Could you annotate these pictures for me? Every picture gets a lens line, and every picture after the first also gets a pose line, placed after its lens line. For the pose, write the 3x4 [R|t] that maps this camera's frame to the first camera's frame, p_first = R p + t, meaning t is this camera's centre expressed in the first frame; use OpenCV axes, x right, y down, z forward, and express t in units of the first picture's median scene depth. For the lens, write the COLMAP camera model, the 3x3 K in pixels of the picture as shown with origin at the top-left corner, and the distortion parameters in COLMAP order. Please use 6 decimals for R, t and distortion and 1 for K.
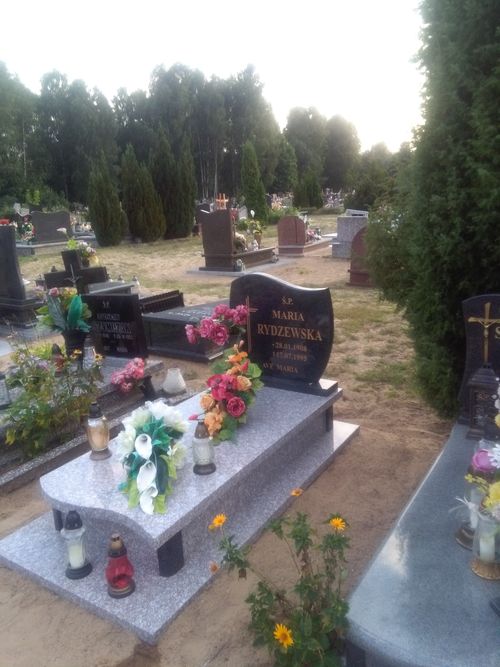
lens RADIAL K [[561.9, 0, 250.0], [0, 561.9, 333.5], [0, 0, 1]] dist [0.114135, -0.166982]
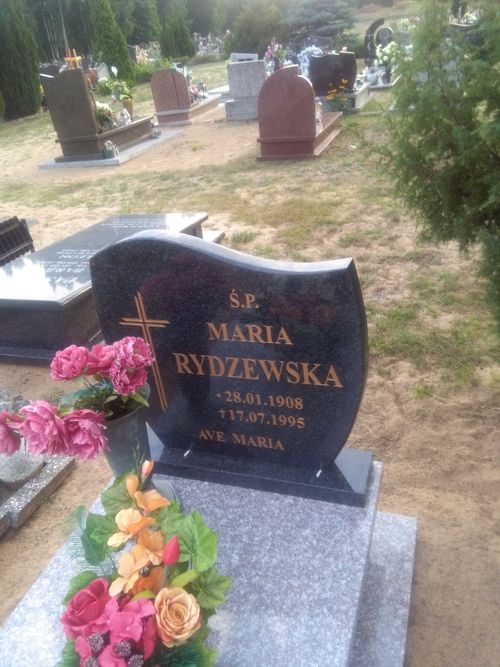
lens RADIAL K [[538.7, 0, 232.7], [0, 538.7, 336.4], [0, 0, 1]] dist [0.095187, -0.194572]
pose [[0.976259, -0.172316, 0.131246, 0.001993], [0.134301, 0.956929, 0.257389, -0.042450], [-0.169946, -0.233652, 0.957353, 0.207253]]
